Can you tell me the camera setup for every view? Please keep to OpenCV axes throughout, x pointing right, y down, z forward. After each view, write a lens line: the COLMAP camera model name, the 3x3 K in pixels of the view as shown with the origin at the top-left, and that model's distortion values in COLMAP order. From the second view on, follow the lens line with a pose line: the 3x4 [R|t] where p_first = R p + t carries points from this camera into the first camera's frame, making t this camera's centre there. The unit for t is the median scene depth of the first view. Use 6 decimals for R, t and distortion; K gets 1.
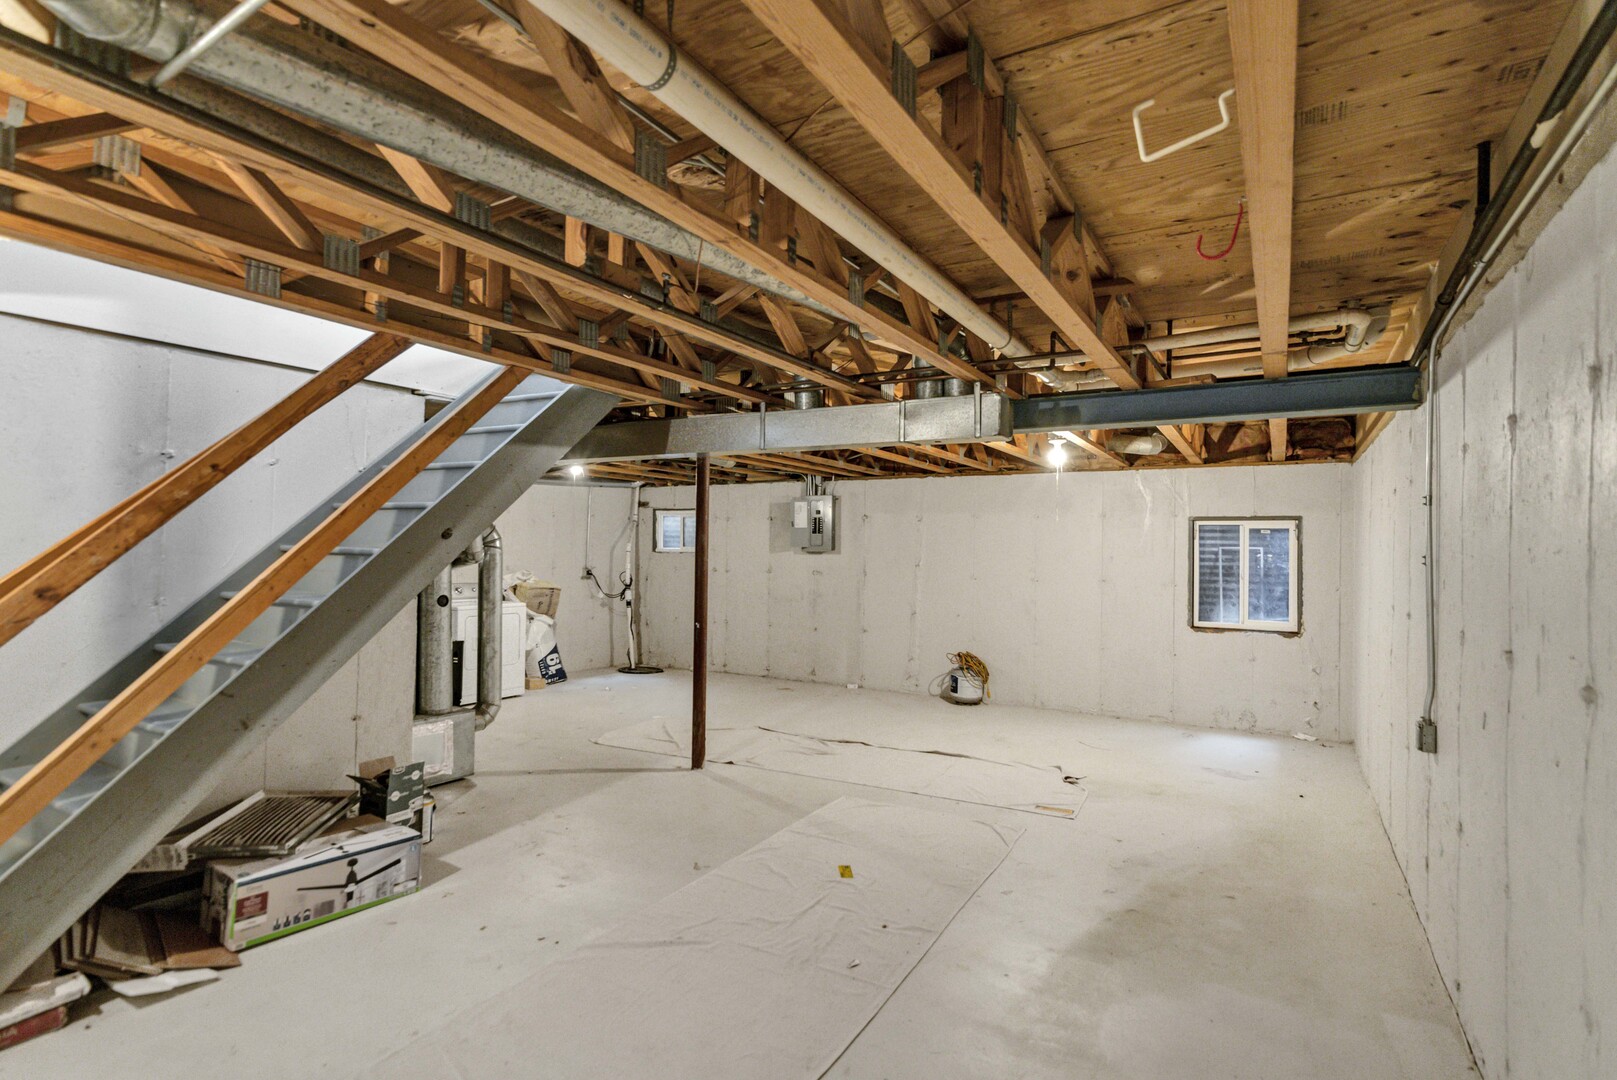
lens RADIAL K [[803.4, 0, 821.9], [0, 803.4, 540.5], [0, 0, 1]] dist [0.001053, 0.000065]
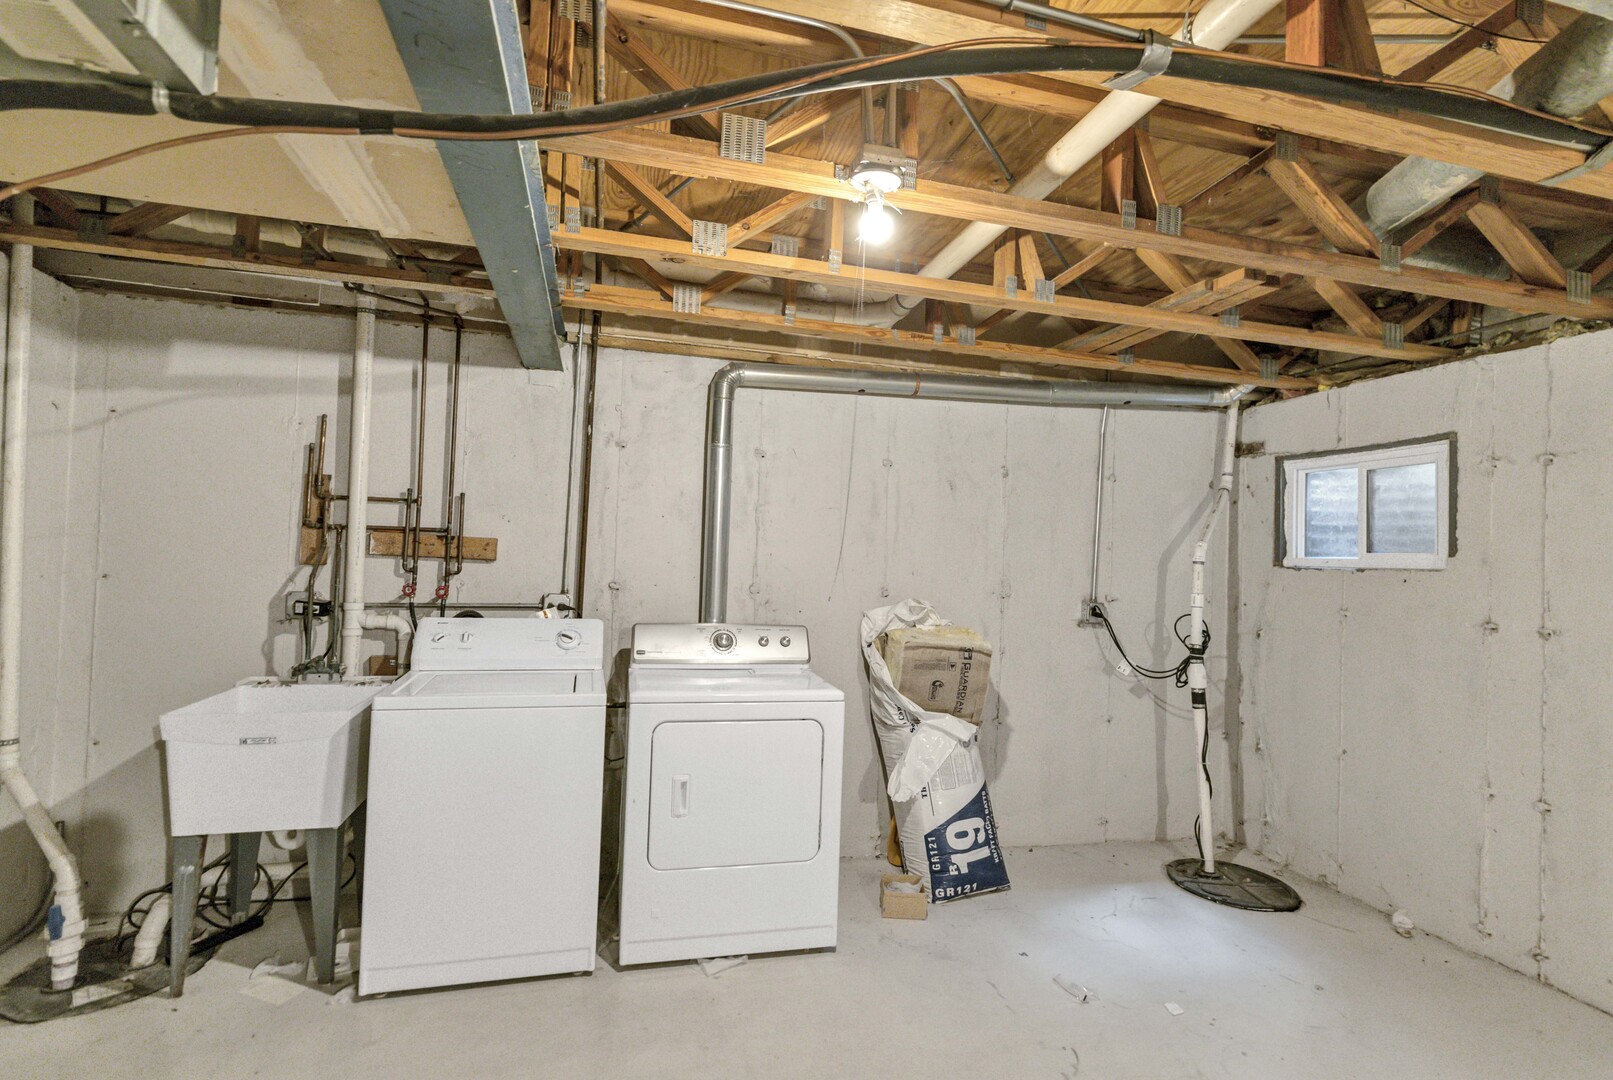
lens RADIAL K [[801.4, 0, 819.9], [0, 801.4, 540.5], [0, 0, 1]] dist [0.001053, 0.000065]
pose [[0.718214, -0.003147, -0.695815, -0.102021], [-0.018748, 0.999539, -0.023872, 0.015355], [0.695569, 0.030190, 0.717824, 0.589146]]
